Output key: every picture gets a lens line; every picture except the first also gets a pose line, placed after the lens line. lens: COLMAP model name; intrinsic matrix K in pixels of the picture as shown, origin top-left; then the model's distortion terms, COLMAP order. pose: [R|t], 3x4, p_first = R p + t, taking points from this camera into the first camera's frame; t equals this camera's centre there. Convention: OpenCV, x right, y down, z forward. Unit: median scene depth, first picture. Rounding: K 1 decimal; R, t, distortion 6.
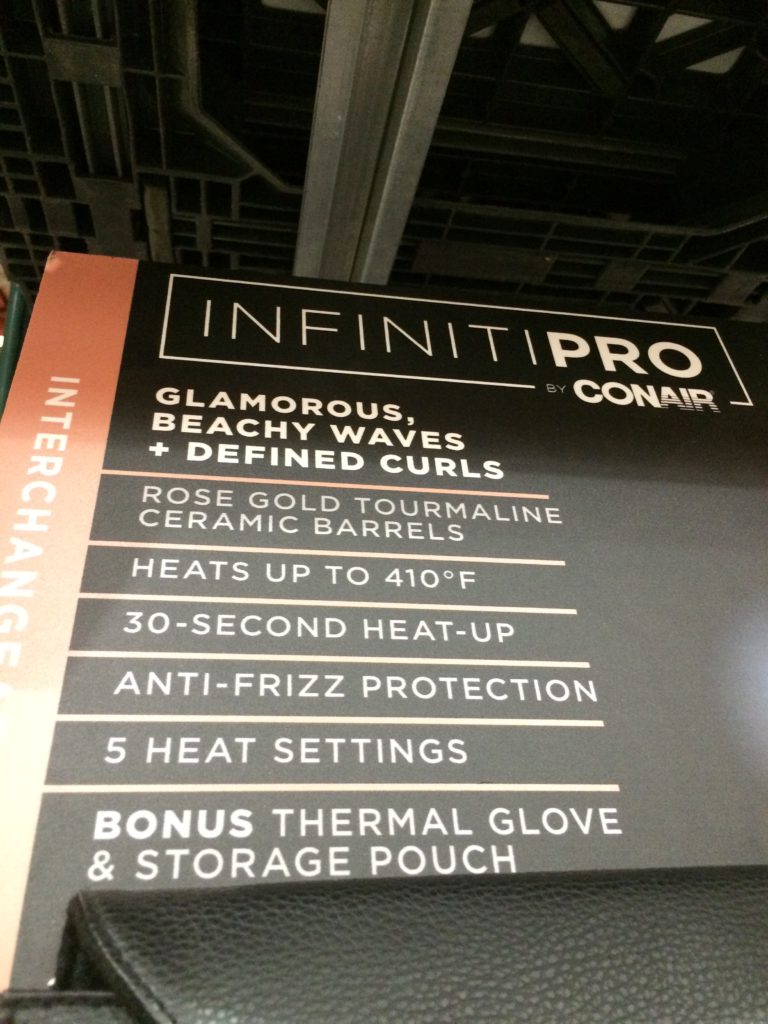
lens RADIAL K [[883.2, 0, 384.5], [0, 883.2, 508.1], [0, 0, 1]] dist [0.041255, -0.018998]
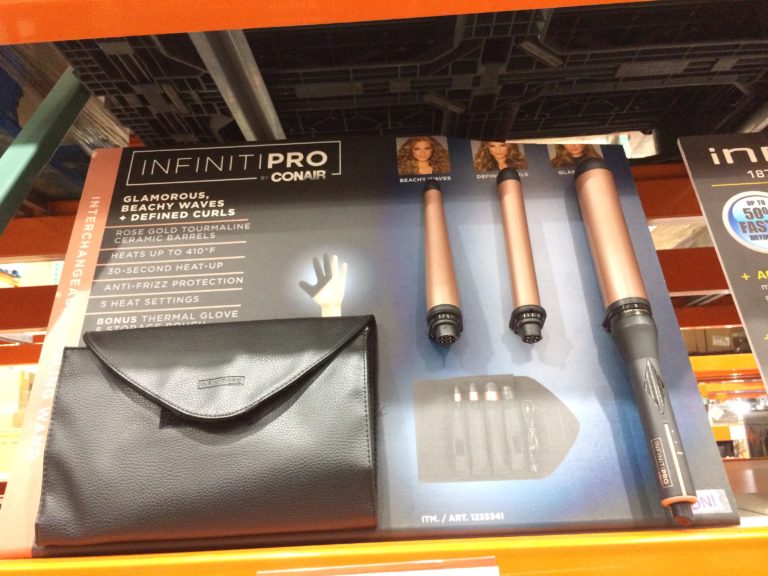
lens RADIAL K [[662.4, 0, 384.0], [0, 662.4, 289.9], [0, 0, 1]] dist [0.041255, -0.018998]
pose [[0.977457, -0.081665, -0.194702, 1.096440], [0.108617, 0.985277, 0.132030, -0.026033], [0.181054, -0.150201, 0.971936, -1.185007]]
